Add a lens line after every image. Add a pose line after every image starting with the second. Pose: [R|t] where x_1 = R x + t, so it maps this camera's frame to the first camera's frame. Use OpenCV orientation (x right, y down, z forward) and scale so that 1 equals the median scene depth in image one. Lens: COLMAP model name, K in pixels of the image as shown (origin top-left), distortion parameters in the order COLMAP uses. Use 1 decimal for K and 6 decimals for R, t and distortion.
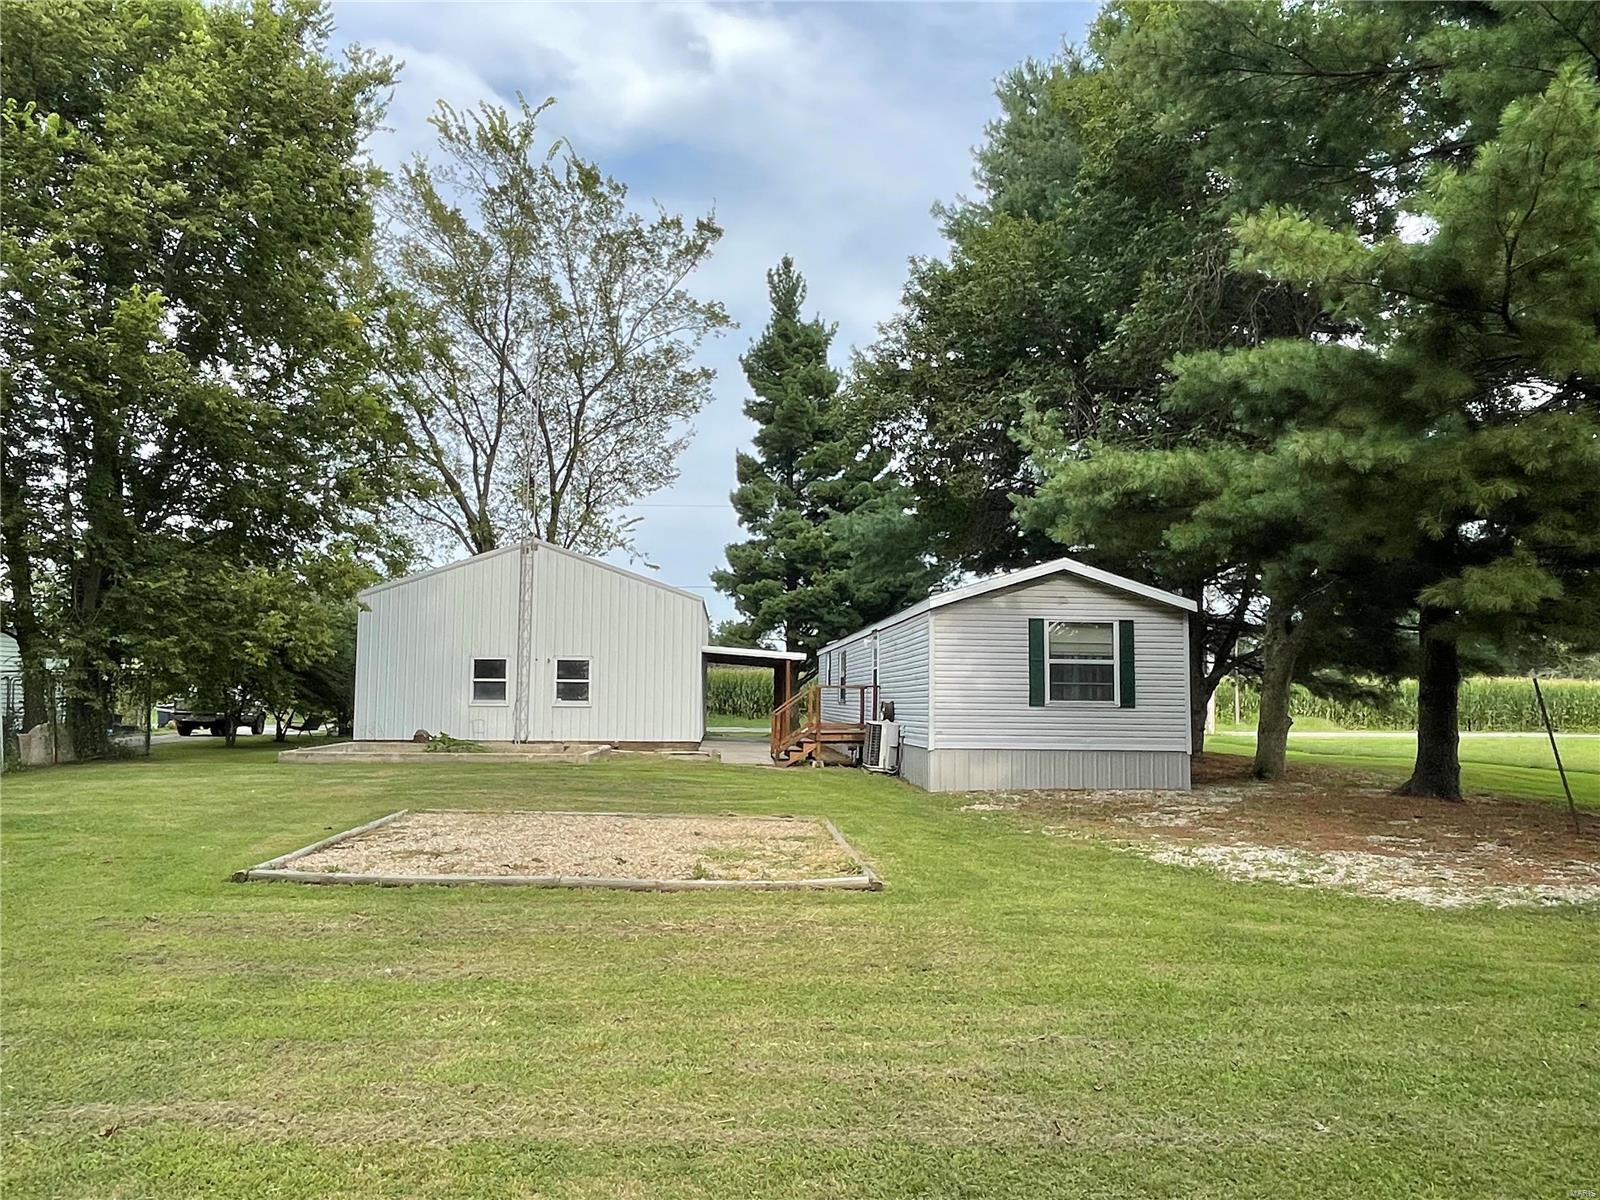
lens RADIAL K [[1165.4, 0, 805.5], [0, 1165.4, 603.3], [0, 0, 1]] dist [-0.003116, -0.004293]
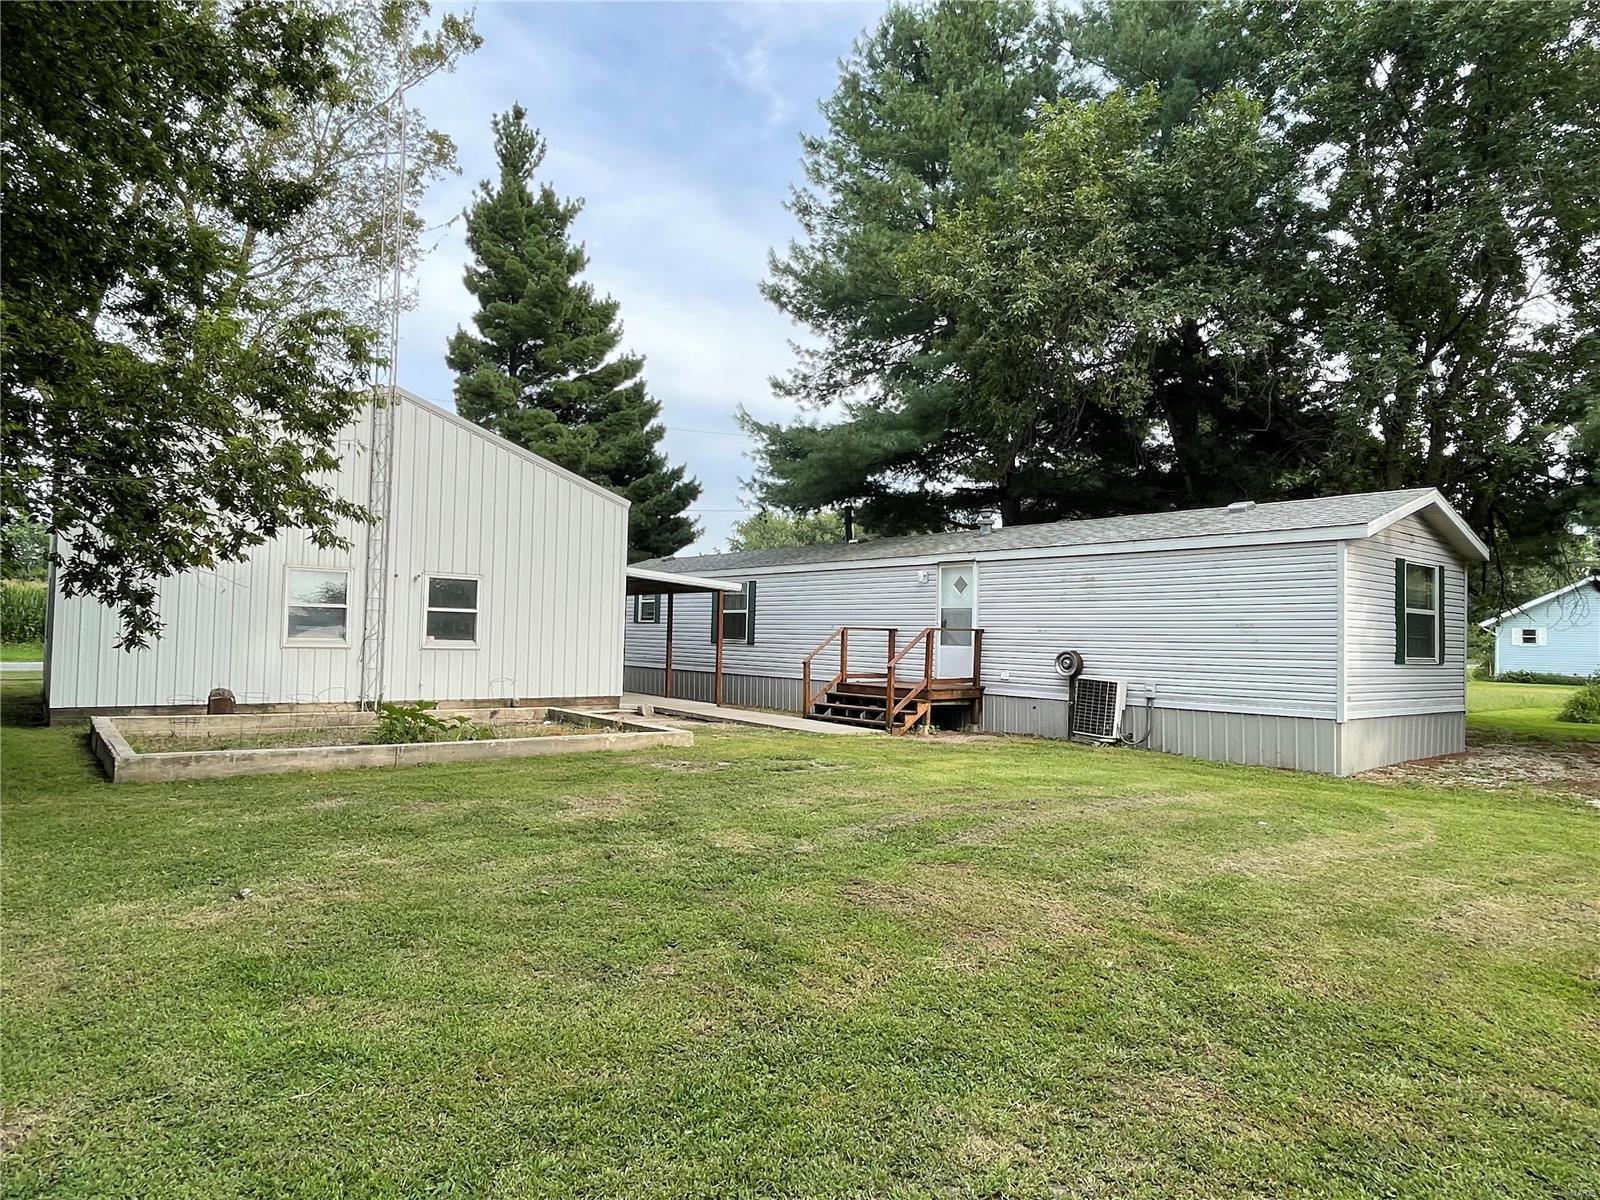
lens RADIAL K [[988.7, 0, 798.8], [0, 988.7, 598.8], [0, 0, 1]] dist [-0.007103, -0.001545]
pose [[0.827093, 0.030856, 0.561217, -0.385449], [-0.060850, 0.997539, 0.034831, 0.030752], [-0.558761, -0.062959, 0.826936, 0.459312]]
